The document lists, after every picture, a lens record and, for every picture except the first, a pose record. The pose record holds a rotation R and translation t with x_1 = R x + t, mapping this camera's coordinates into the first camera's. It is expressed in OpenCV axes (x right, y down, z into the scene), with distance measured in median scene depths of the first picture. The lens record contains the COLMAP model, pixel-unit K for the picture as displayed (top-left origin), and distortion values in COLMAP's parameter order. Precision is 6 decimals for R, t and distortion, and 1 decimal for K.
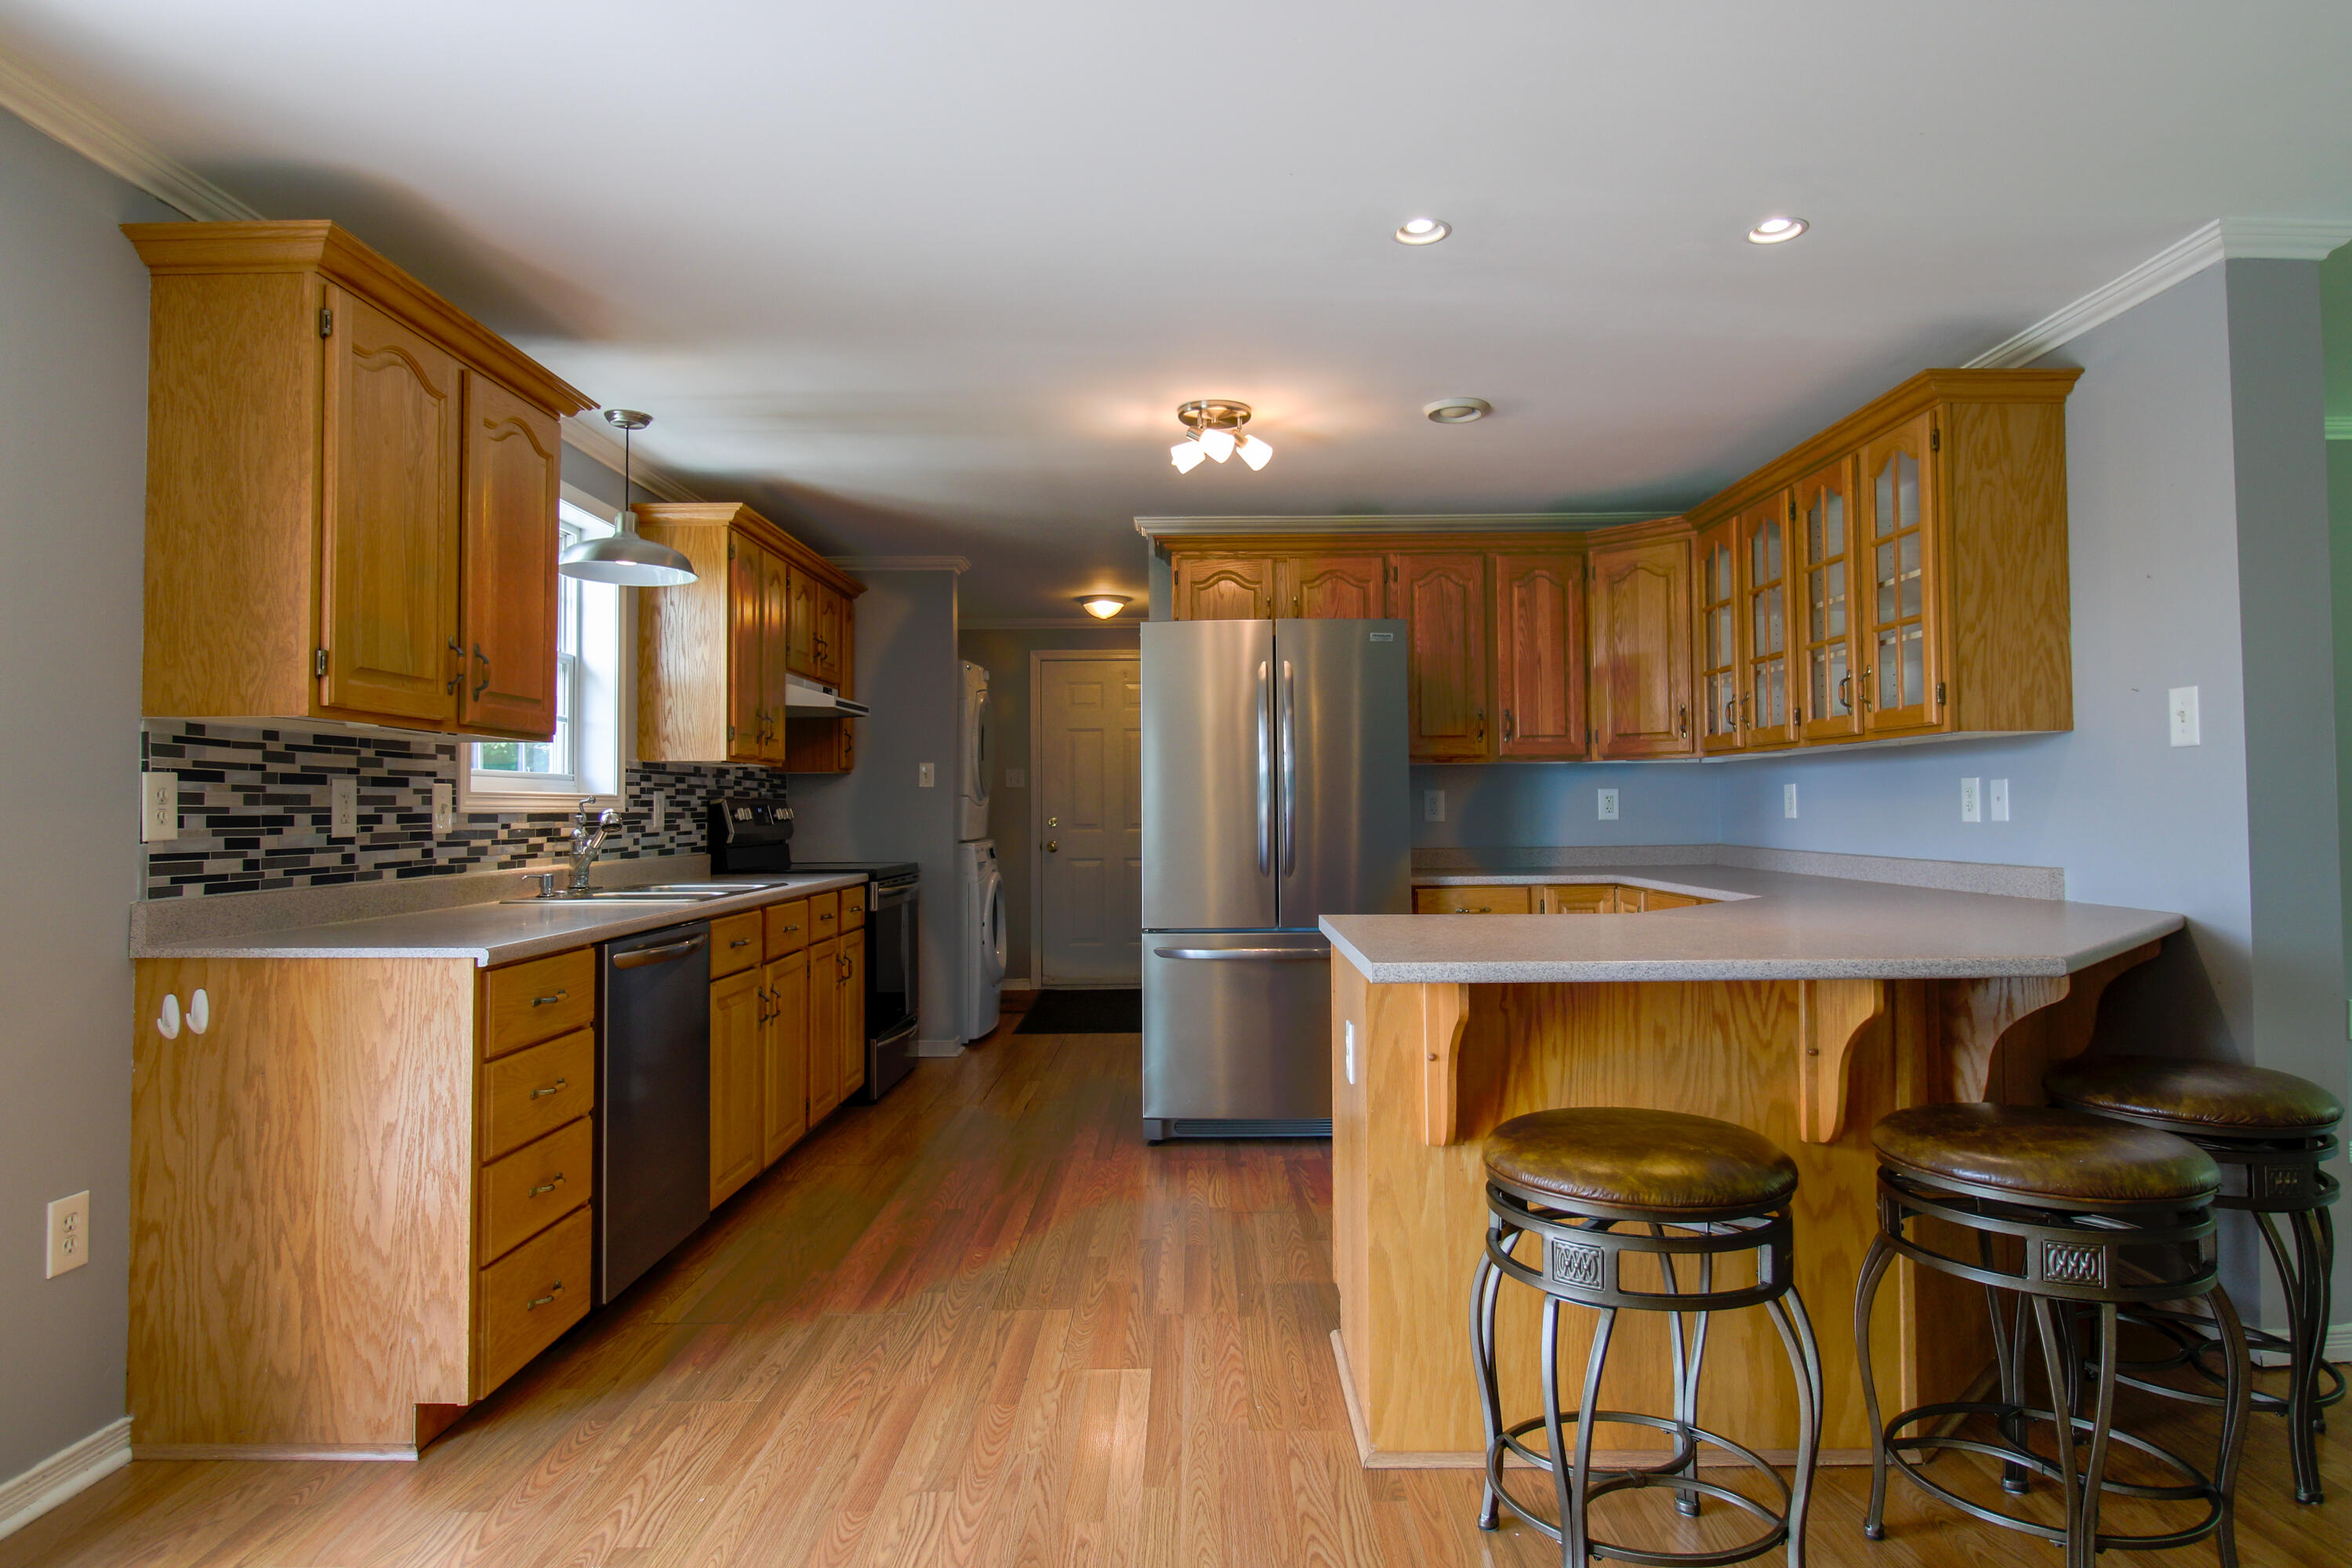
lens RADIAL K [[1306.8, 0, 1186.2], [0, 1306.8, 772.3], [0, 0, 1]] dist [-0.003423, -0.004473]
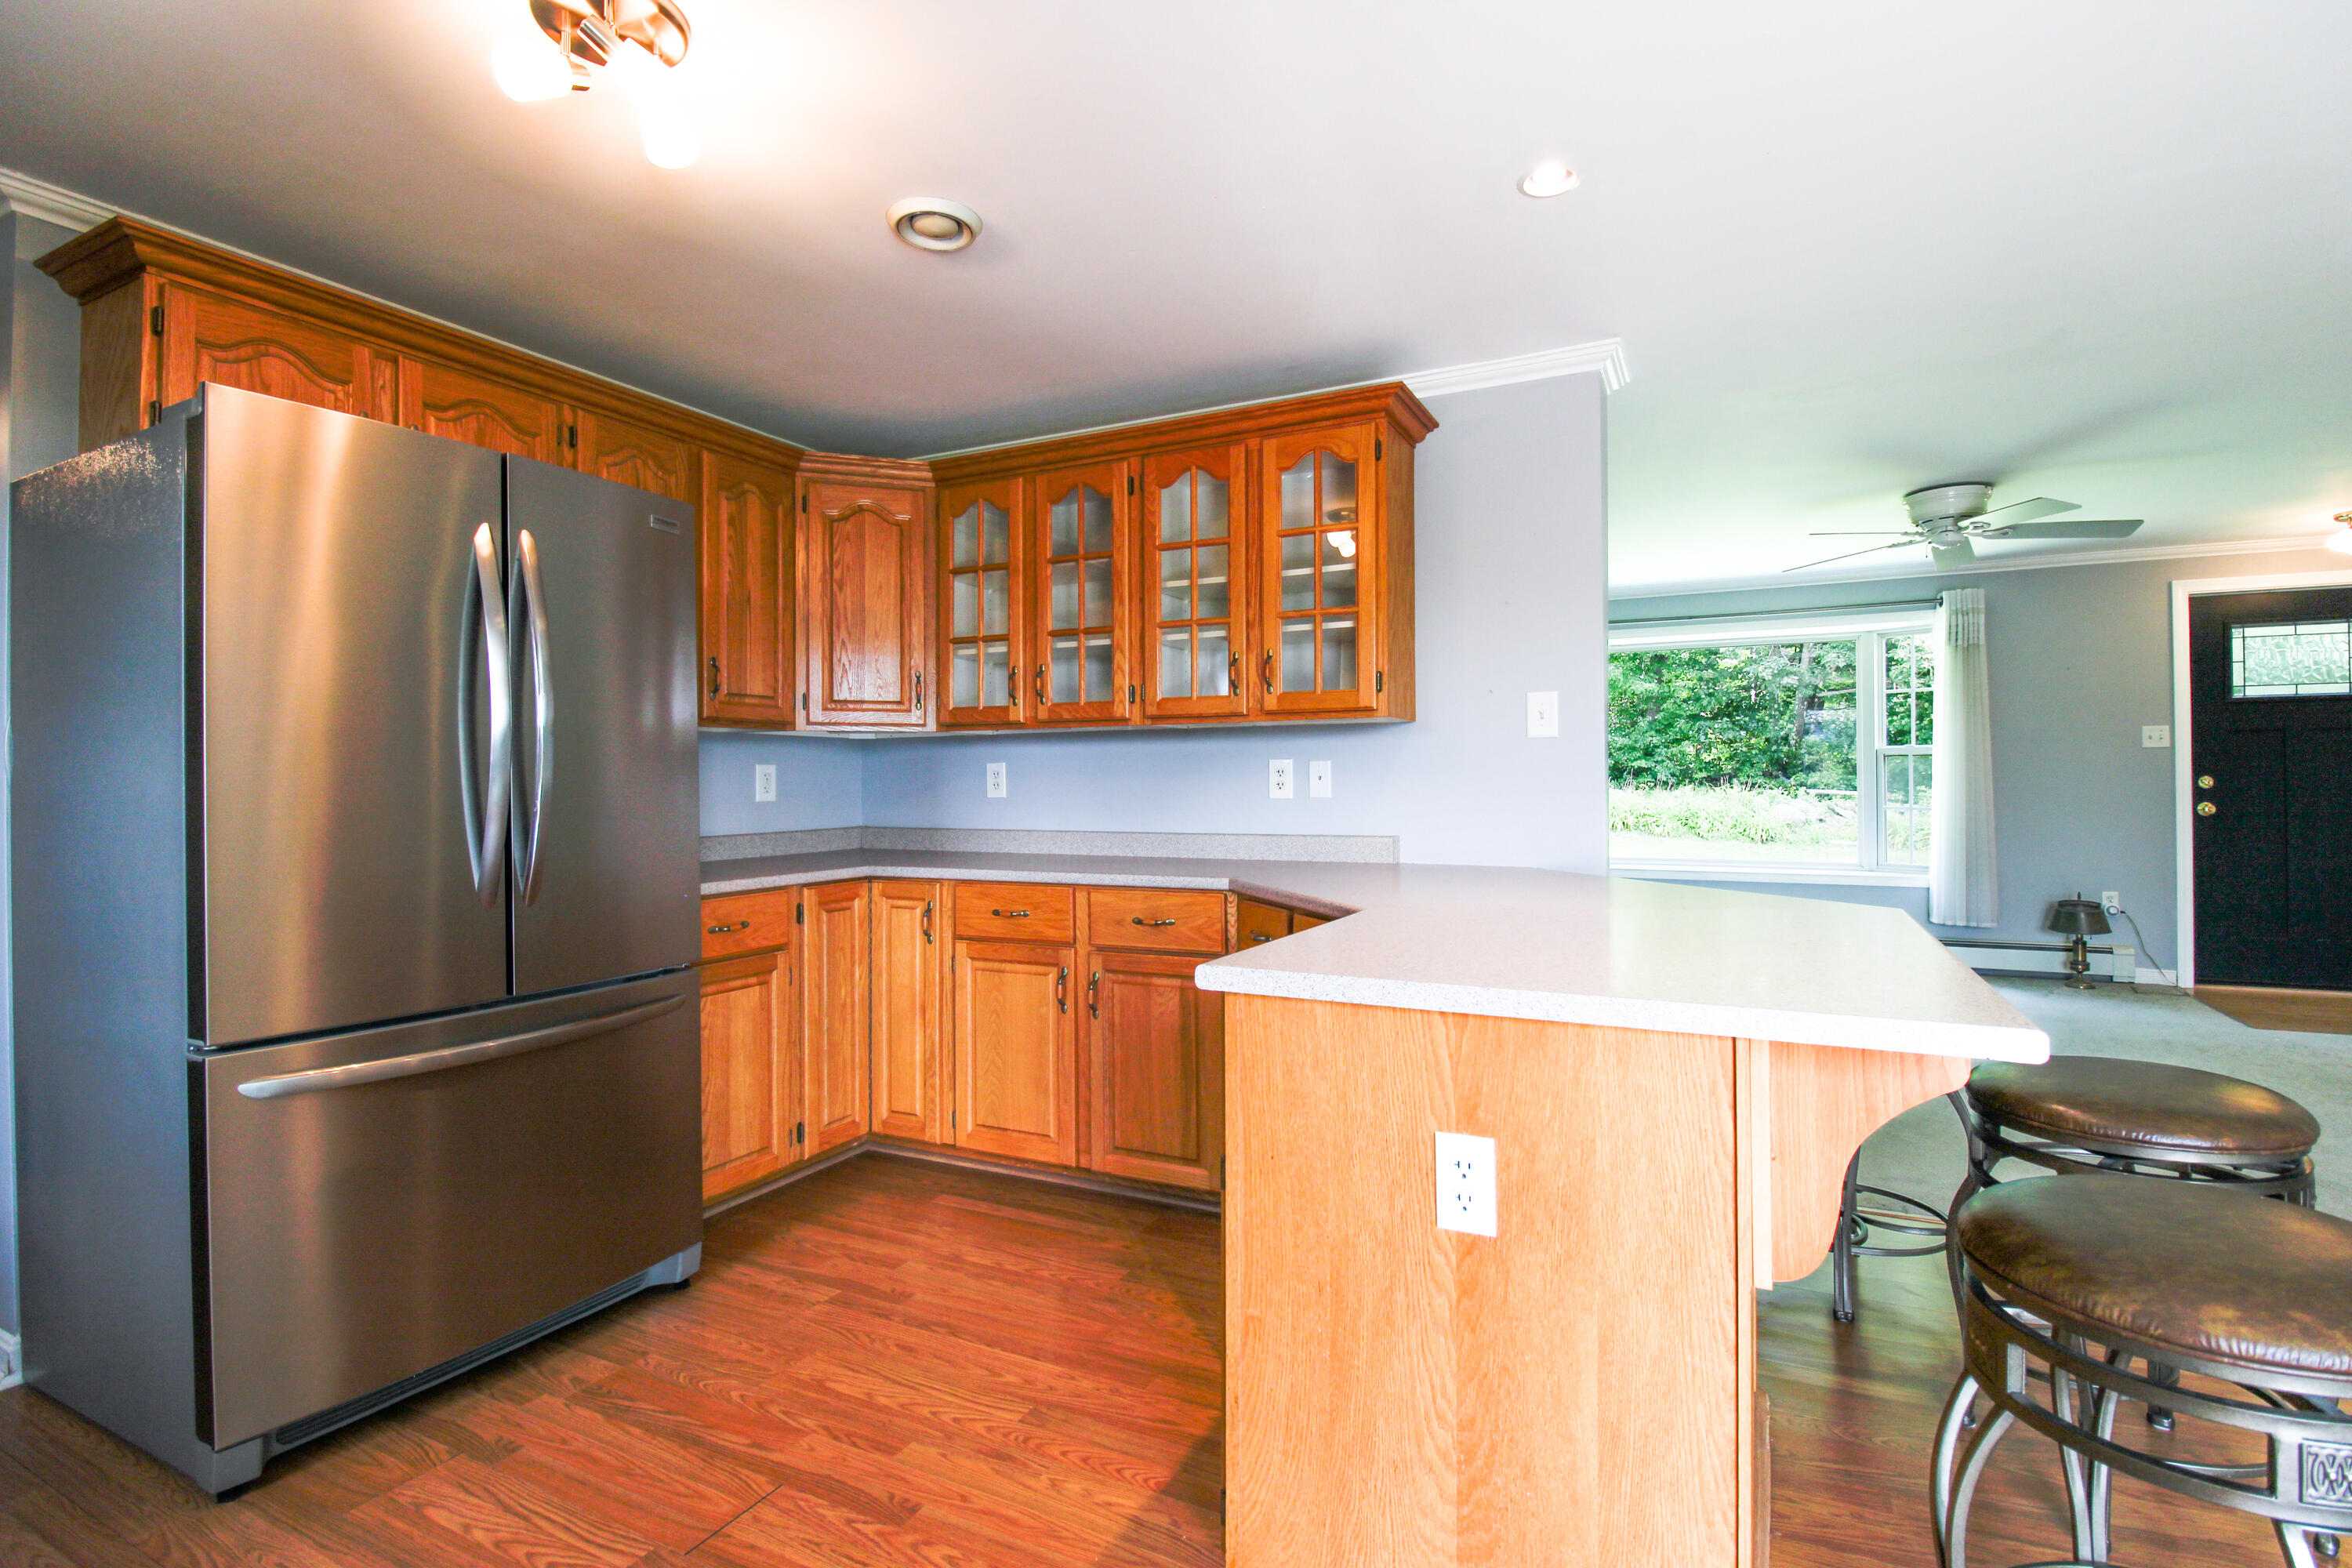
lens RADIAL K [[1101.2, 0, 1178.8], [0, 1101.2, 783.6], [0, 0, 1]] dist [-0.011365, -0.000892]
pose [[0.438468, 0.001798, 0.898745, -0.327026], [-0.022286, 0.999712, 0.008872, 0.020889], [-0.898470, -0.023919, 0.438382, 0.744036]]
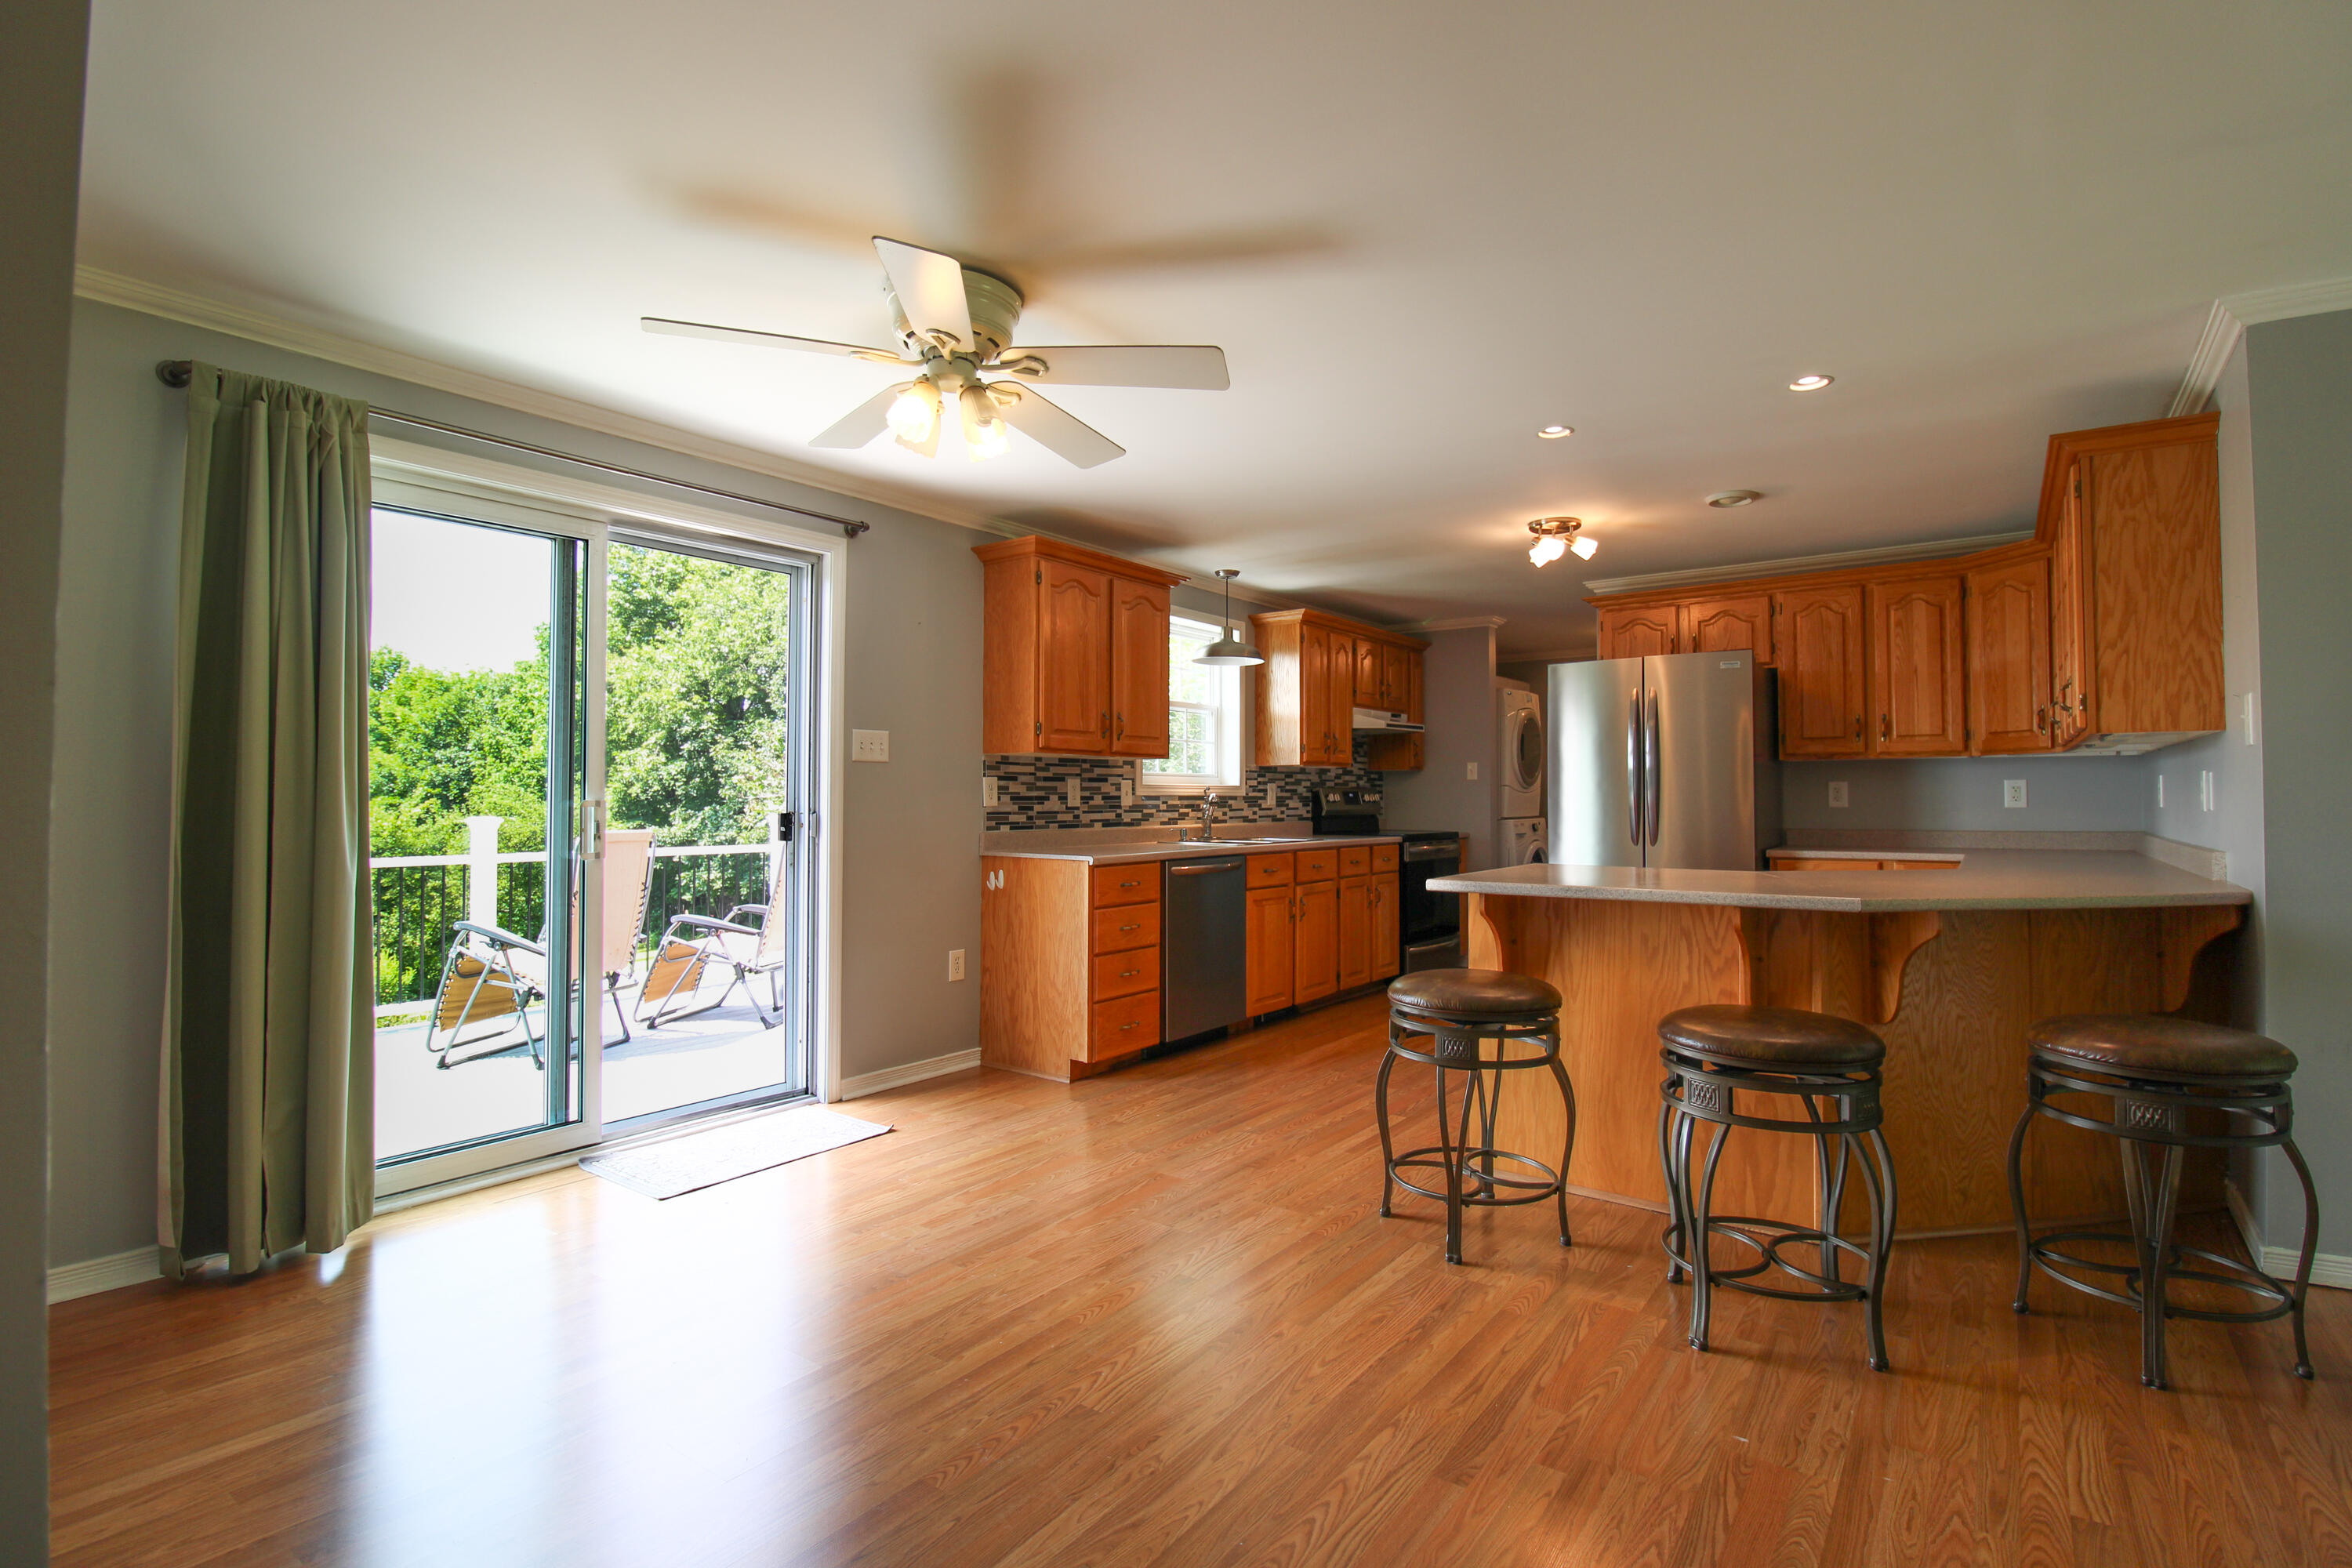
lens RADIAL K [[1101.2, 0, 1186.1], [0, 1101.2, 774.6], [0, 0, 1]] dist [-0.011365, -0.000892]
pose [[0.802039, -0.005388, -0.597248, 0.518247], [0.011567, 0.999912, 0.006512, -0.010107], [0.597160, -0.012132, 0.802030, -0.289088]]
